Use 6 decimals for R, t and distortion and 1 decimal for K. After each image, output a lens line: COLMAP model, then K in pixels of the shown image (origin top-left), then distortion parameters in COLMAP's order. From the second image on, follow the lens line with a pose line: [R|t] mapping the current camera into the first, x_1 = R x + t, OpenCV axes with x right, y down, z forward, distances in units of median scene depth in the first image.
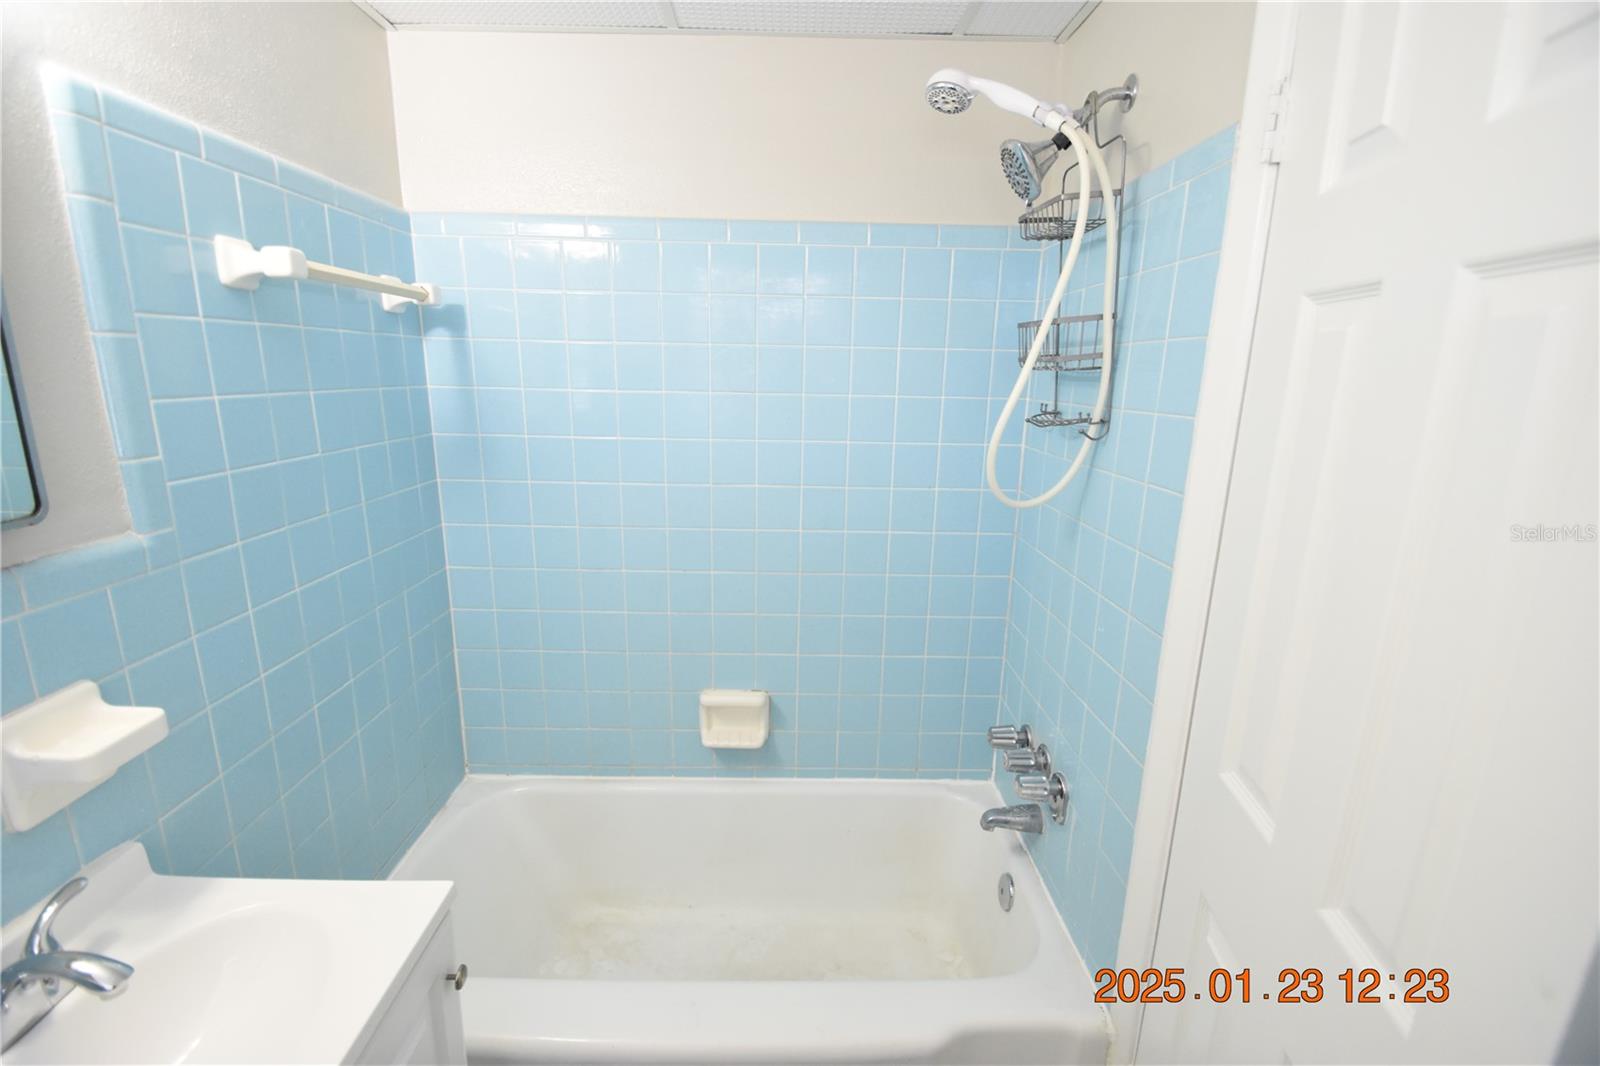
lens RADIAL K [[687.8, 0, 800.0], [0, 687.8, 533.0], [0, 0, 1]] dist [0.011370, -0.014780]
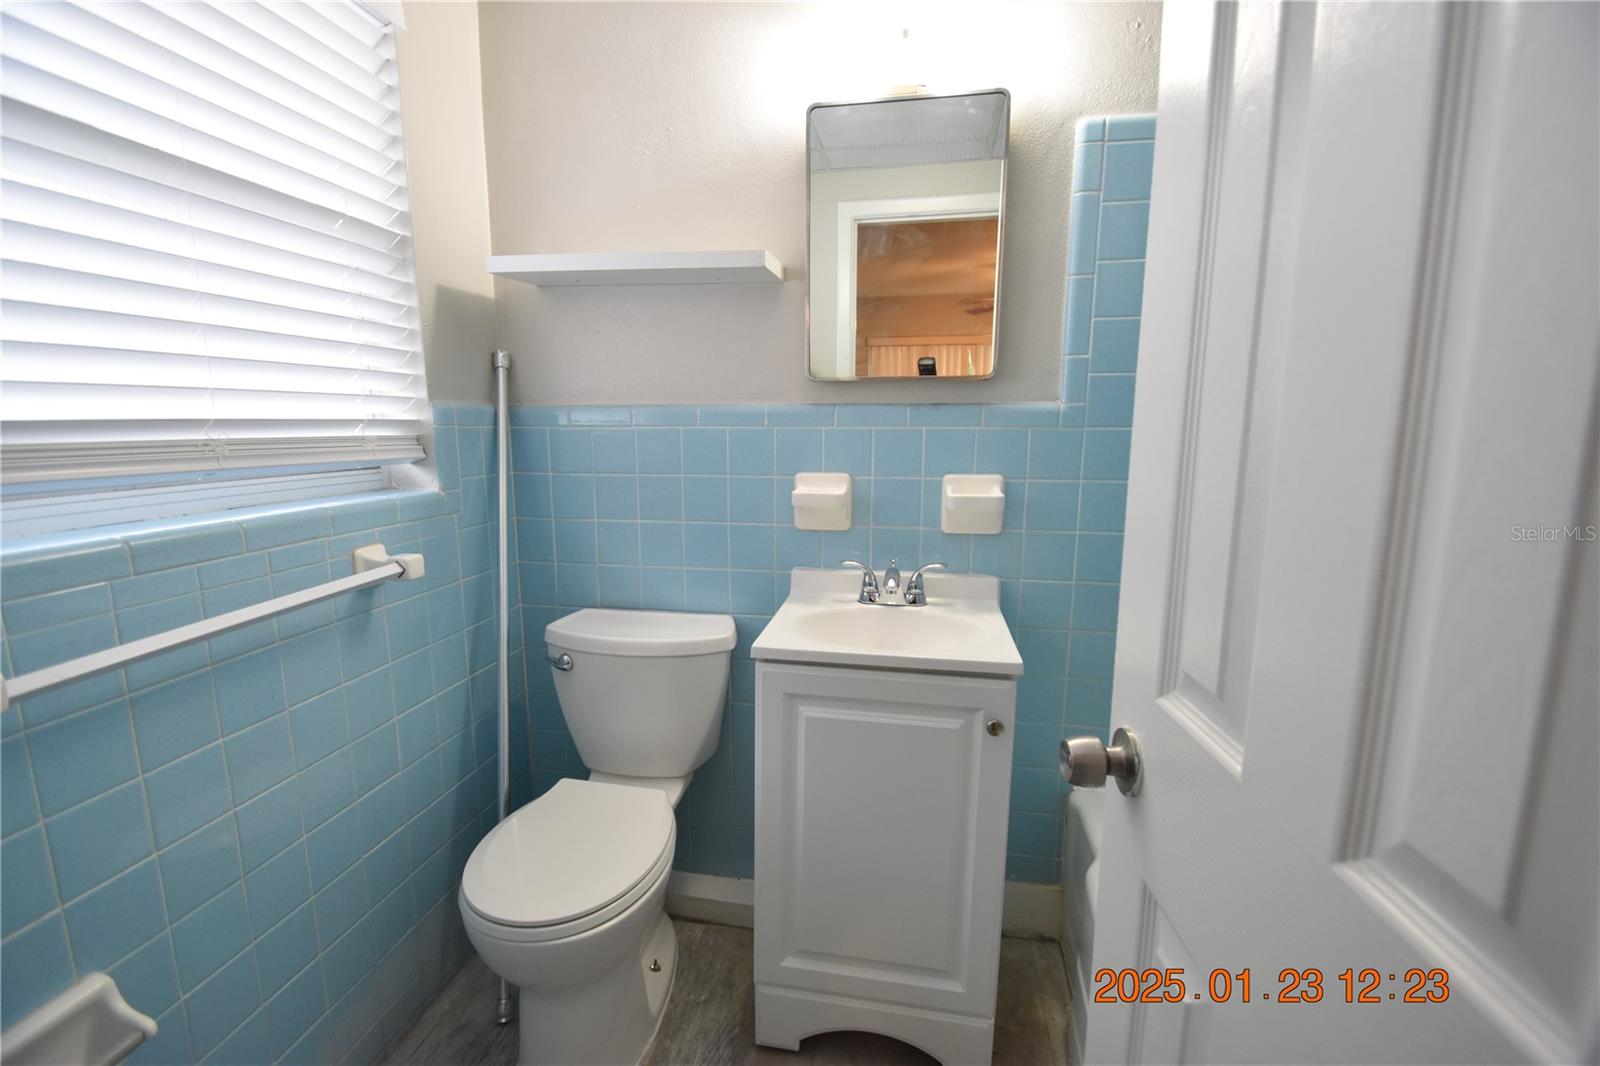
lens RADIAL K [[687.8, 0, 800.0], [0, 687.8, 533.0], [0, 0, 1]] dist [0.011370, -0.014780]
pose [[-0.203368, 0.139763, -0.969076, 0.787950], [-0.229658, 0.955338, 0.185977, 0.136756], [0.951787, 0.260378, -0.162188, 0.777164]]
